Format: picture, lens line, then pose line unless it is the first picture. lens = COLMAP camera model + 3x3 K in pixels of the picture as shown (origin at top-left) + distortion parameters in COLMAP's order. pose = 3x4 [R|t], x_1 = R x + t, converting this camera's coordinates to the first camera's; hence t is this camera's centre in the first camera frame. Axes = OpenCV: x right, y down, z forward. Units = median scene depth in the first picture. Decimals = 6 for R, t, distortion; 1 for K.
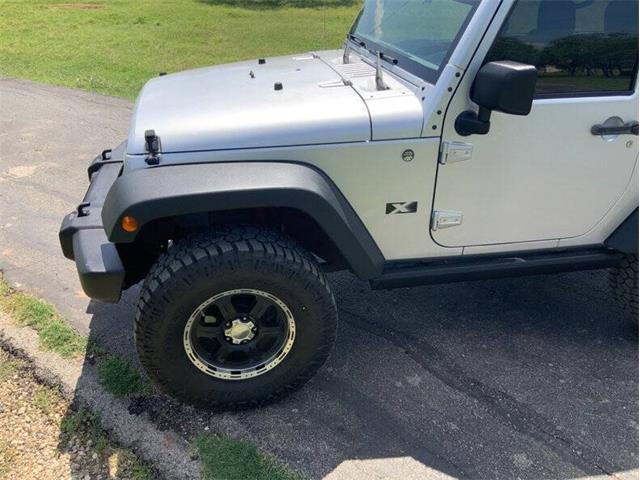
lens RADIAL K [[531.5, 0, 308.0], [0, 531.5, 246.2], [0, 0, 1]] dist [0.052279, -0.101935]
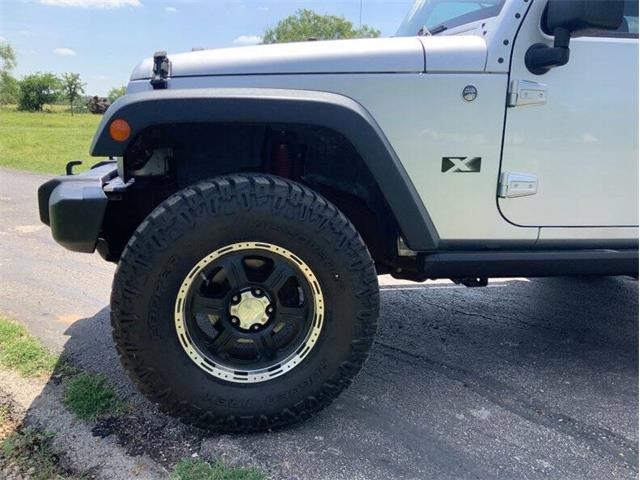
lens RADIAL K [[531.5, 0, 309.9], [0, 531.5, 249.6], [0, 0, 1]] dist [0.052279, -0.101935]
pose [[0.999017, 0.029253, -0.033306, -0.020911], [-0.037092, 0.963071, -0.266682, 0.266099], [0.024274, 0.267655, 0.963209, 0.247186]]
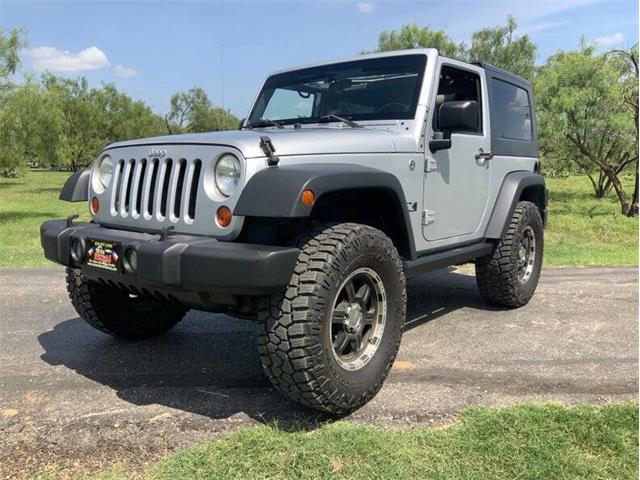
lens RADIAL K [[531.5, 0, 317.6], [0, 531.5, 251.8], [0, 0, 1]] dist [0.052279, -0.101935]
pose [[0.763416, -0.092449, 0.639256, -0.826568], [0.306656, 0.922926, -0.232743, 0.256729], [-0.568469, 0.373712, 0.732927, 0.203145]]
